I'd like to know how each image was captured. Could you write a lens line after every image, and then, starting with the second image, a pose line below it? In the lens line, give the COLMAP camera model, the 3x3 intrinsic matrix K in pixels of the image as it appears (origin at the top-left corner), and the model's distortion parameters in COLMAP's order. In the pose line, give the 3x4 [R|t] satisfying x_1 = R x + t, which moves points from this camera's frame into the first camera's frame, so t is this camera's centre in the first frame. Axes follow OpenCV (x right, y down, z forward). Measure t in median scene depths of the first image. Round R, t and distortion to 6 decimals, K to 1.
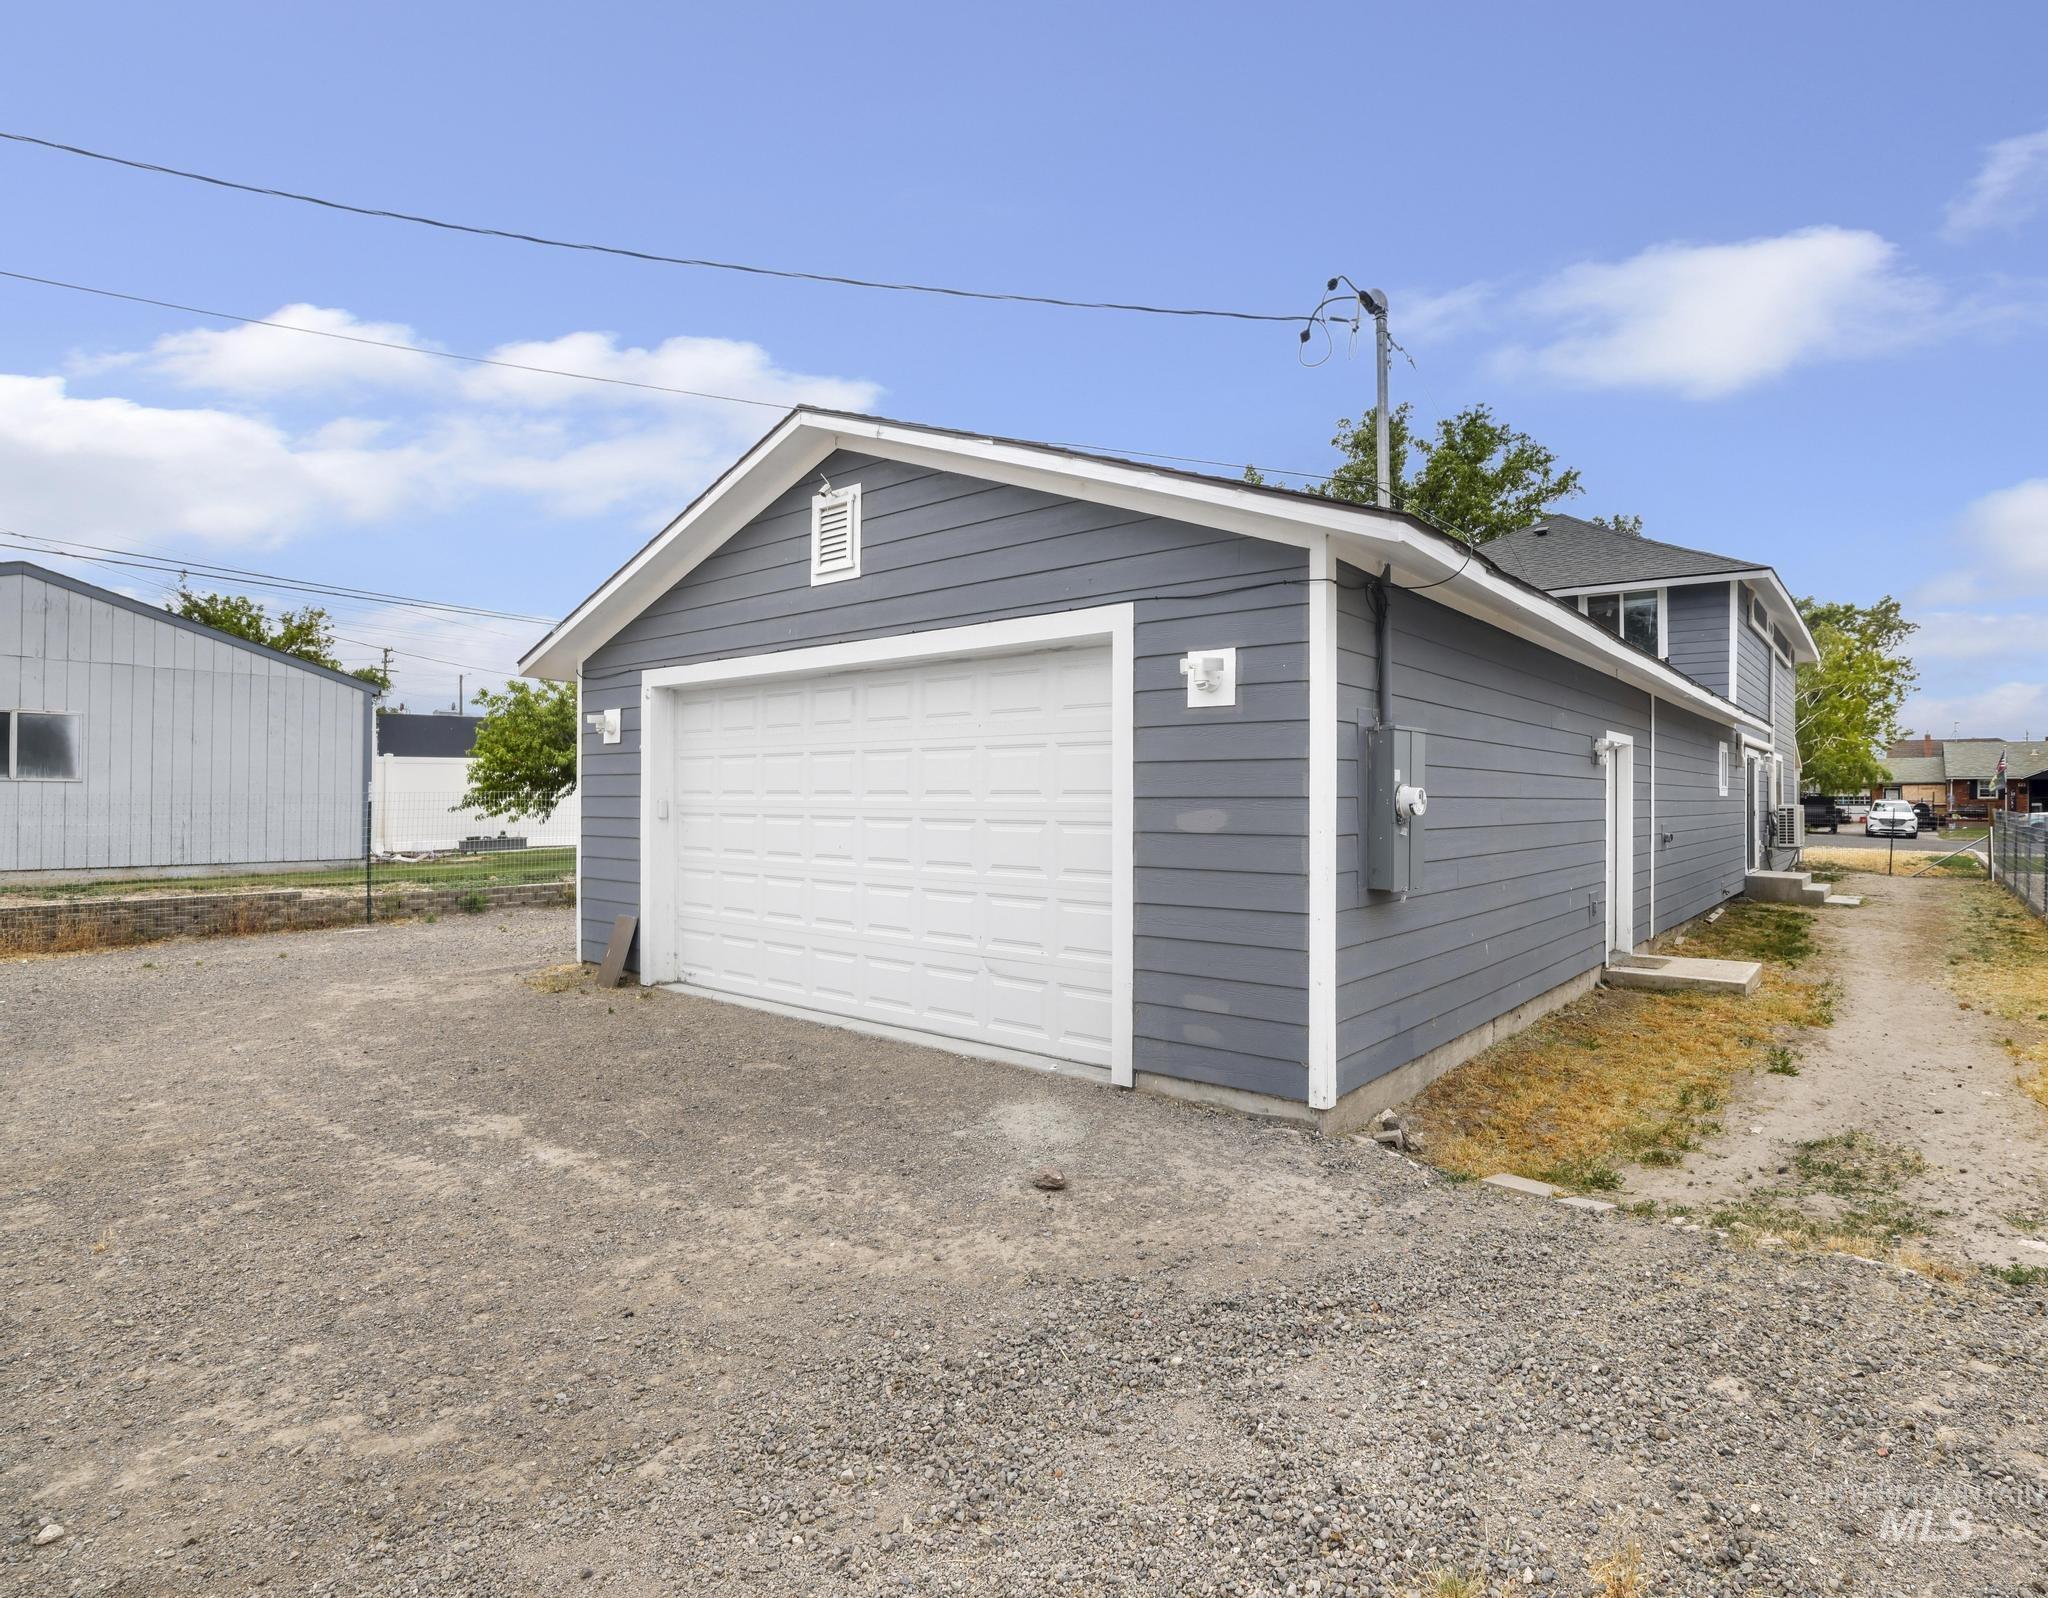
lens RADIAL K [[1042.7, 0, 1199.3], [0, 1042.7, 790.3], [0, 0, 1]] dist [-0.015677, 0.006649]
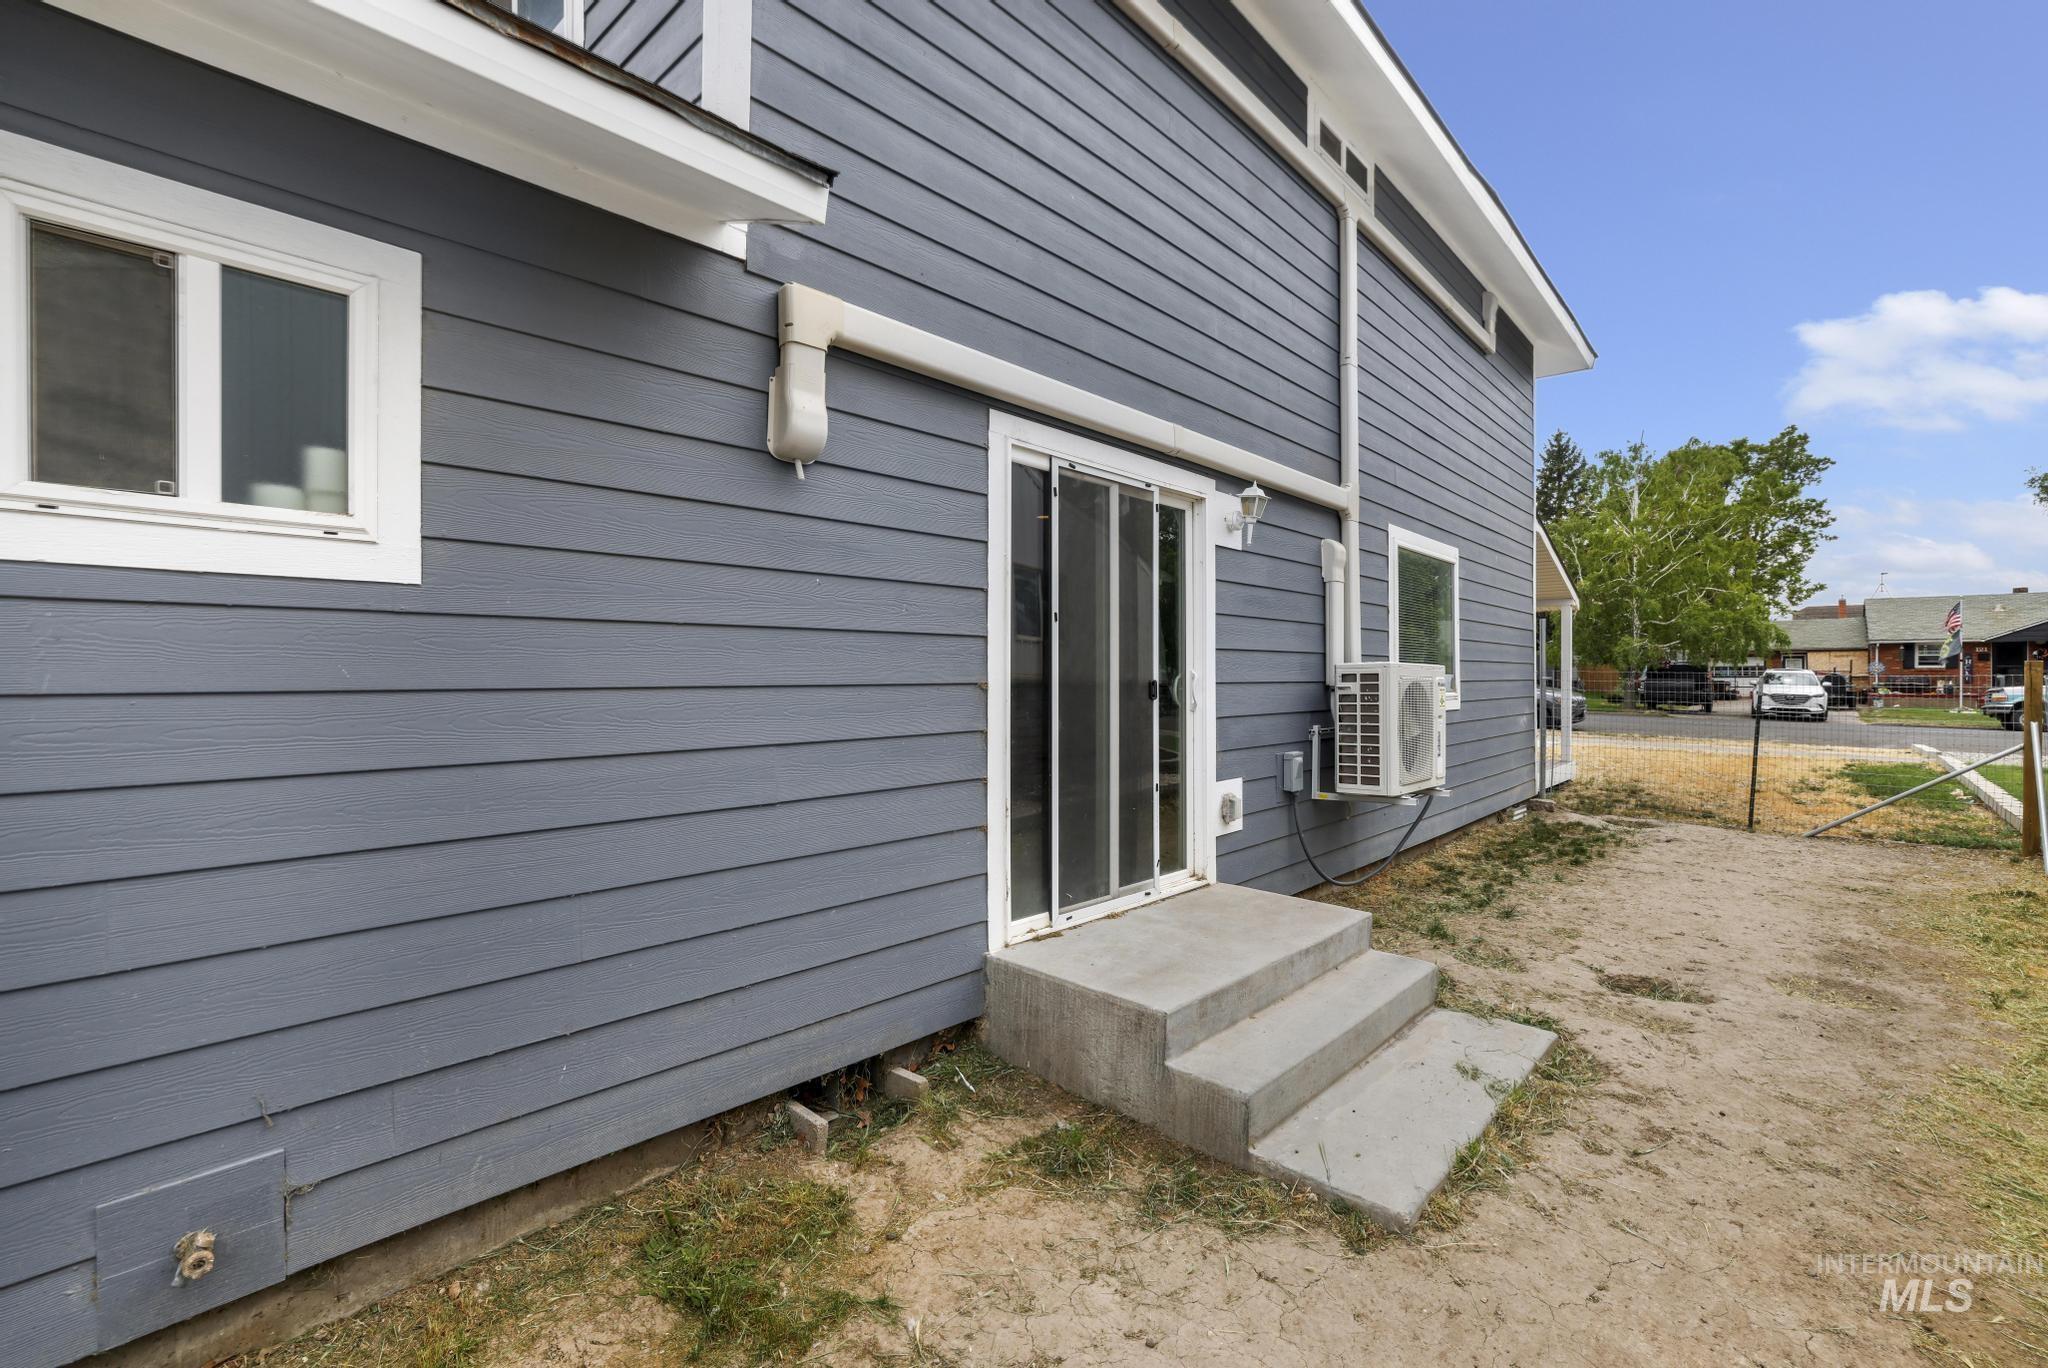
lens RADIAL K [[885.7, 0, 1023.8], [0, 885.7, 682.7], [0, 0, 1]] dist [0.000041, 0.000313]
pose [[0.991179, -0.002431, -0.132510, 0.180881], [0.004582, 0.999863, 0.015932, 0.005413], [0.132453, -0.016399, 0.991054, 0.258662]]
